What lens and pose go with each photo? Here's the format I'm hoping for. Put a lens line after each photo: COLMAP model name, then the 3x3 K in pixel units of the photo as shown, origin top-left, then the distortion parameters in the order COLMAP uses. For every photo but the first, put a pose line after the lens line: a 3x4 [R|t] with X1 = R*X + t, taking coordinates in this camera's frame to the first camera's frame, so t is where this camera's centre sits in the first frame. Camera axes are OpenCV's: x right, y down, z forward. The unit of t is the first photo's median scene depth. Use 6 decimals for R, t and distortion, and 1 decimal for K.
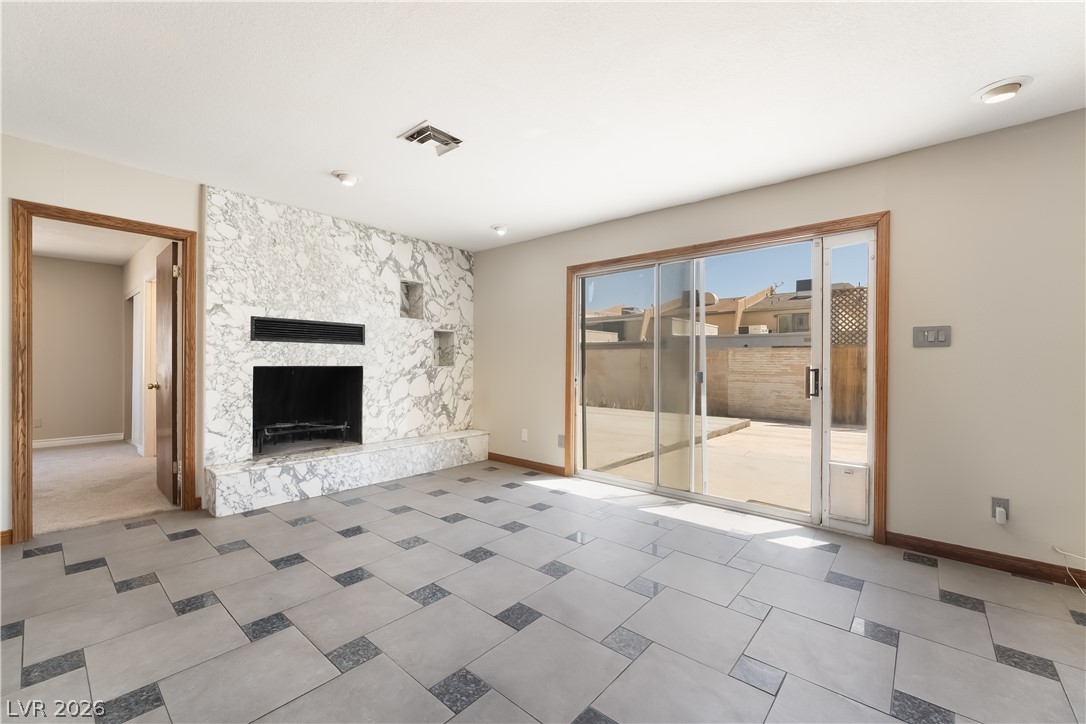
lens RADIAL K [[445.5, 0, 537.8], [0, 445.5, 364.0], [0, 0, 1]] dist [0.000018, -0.000163]
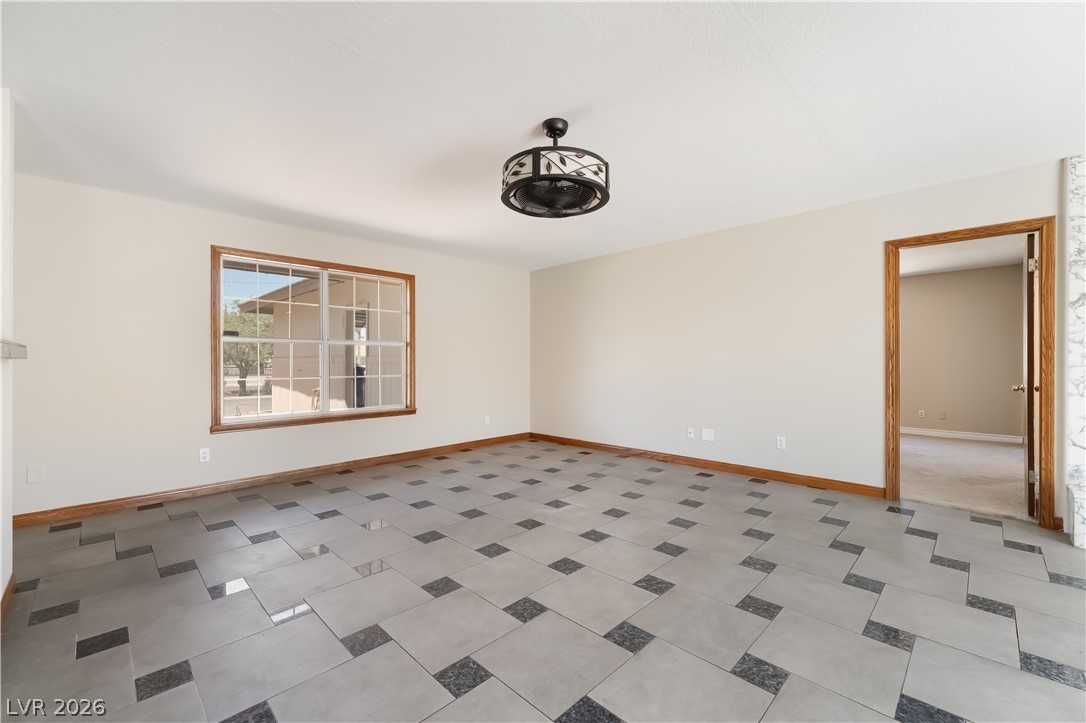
lens RADIAL K [[445.5, 0, 542.2], [0, 445.5, 362.5], [0, 0, 1]] dist [0.000018, -0.000163]
pose [[-0.062497, -0.003620, -0.998039, 0.162901], [-0.003341, 0.999989, -0.003418, 0.001165], [0.998040, 0.003121, -0.062508, 0.038043]]
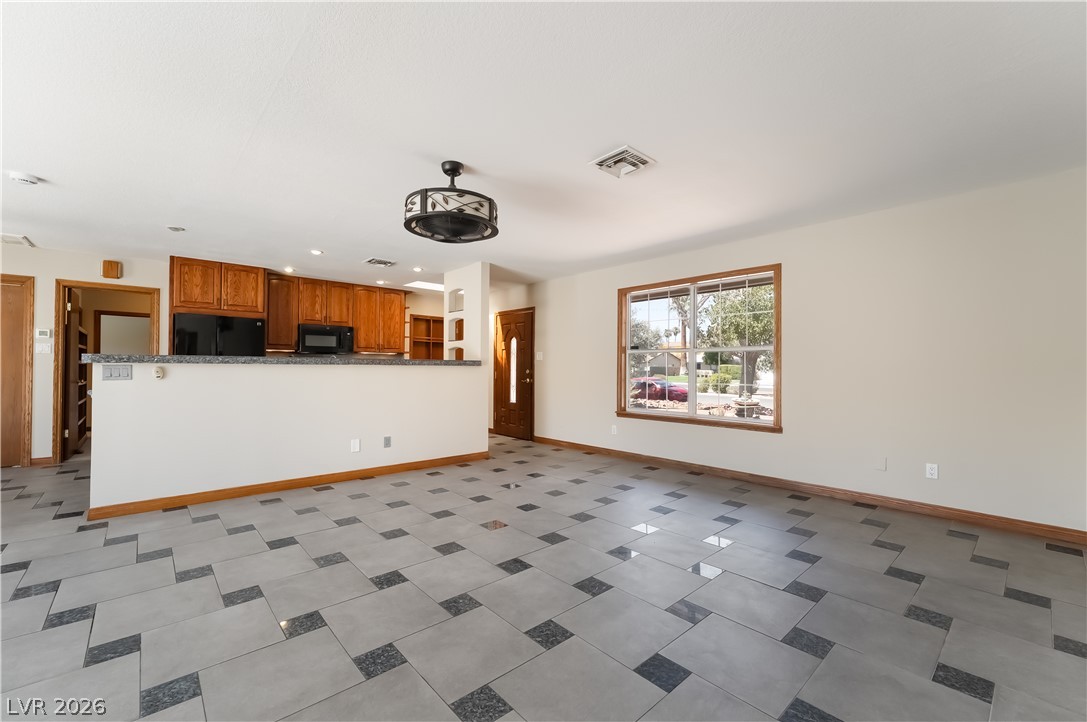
lens RADIAL K [[446.6, 0, 537.8], [0, 446.6, 359.2], [0, 0, 1]] dist [-0.000310, 0.000054]
pose [[-0.992187, -0.008402, 0.124478, -0.756558], [-0.010173, 0.999856, -0.013601, -0.007229], [-0.124346, -0.014761, -0.992129, 0.776196]]
